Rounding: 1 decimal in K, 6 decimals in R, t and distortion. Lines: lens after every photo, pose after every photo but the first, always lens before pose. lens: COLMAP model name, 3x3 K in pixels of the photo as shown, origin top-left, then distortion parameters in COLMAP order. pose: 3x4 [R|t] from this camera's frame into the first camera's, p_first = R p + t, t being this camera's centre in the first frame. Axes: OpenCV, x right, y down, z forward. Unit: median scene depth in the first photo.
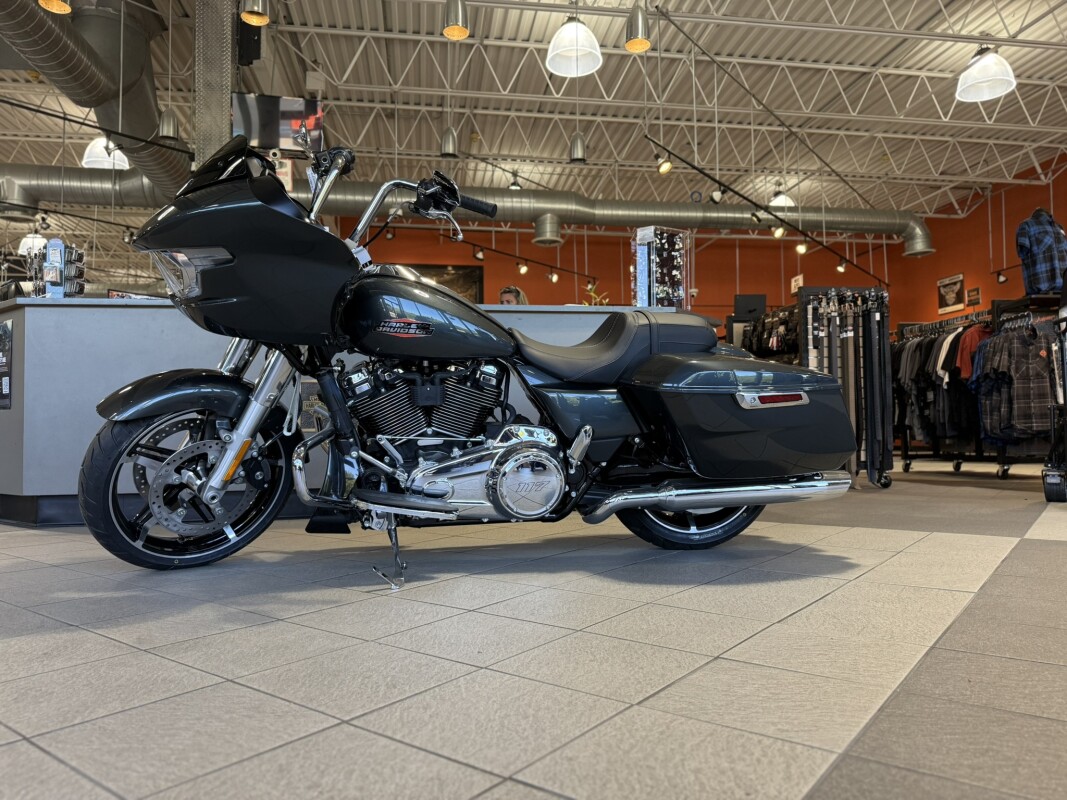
lens RADIAL K [[761.3, 0, 533.5], [0, 761.3, 400.0], [0, 0, 1]] dist [-0.000763, -0.004381]
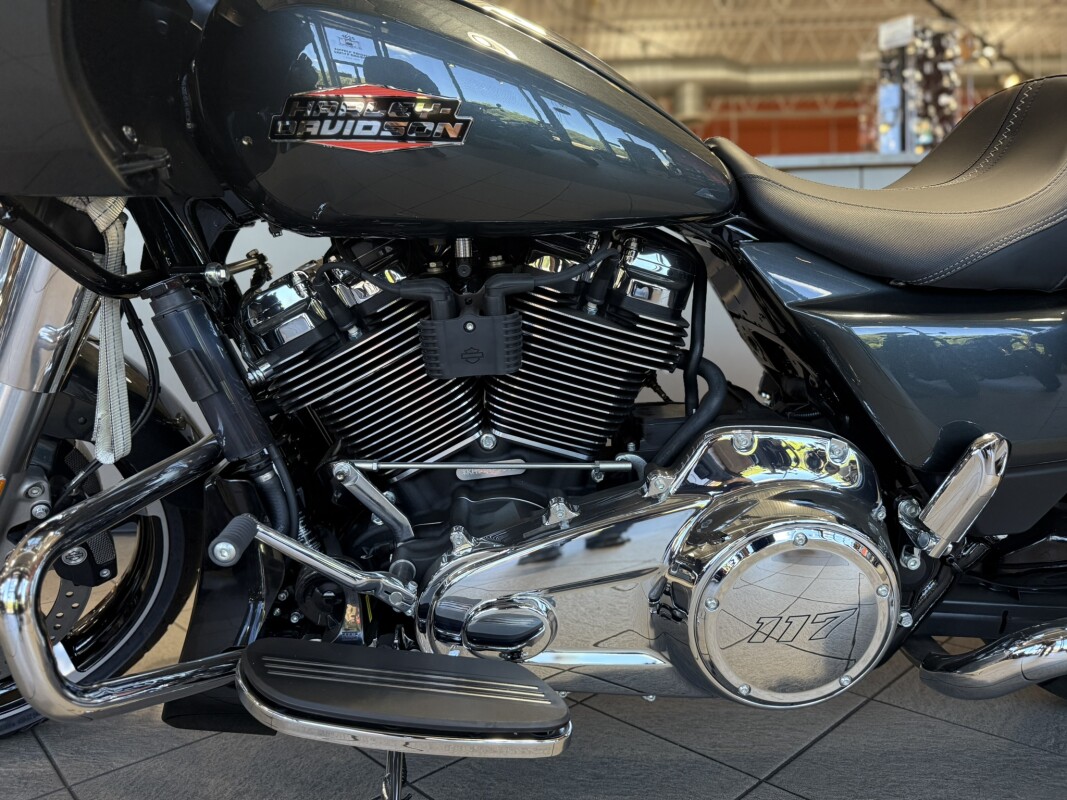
lens RADIAL K [[761.3, 0, 533.5], [0, 761.3, 400.0], [0, 0, 1]] dist [-0.000763, -0.004381]
pose [[0.986128, -0.013092, -0.165471, -0.054957], [0.030106, 0.994458, 0.100736, -0.014715], [0.163235, -0.104320, 0.981056, 0.653431]]
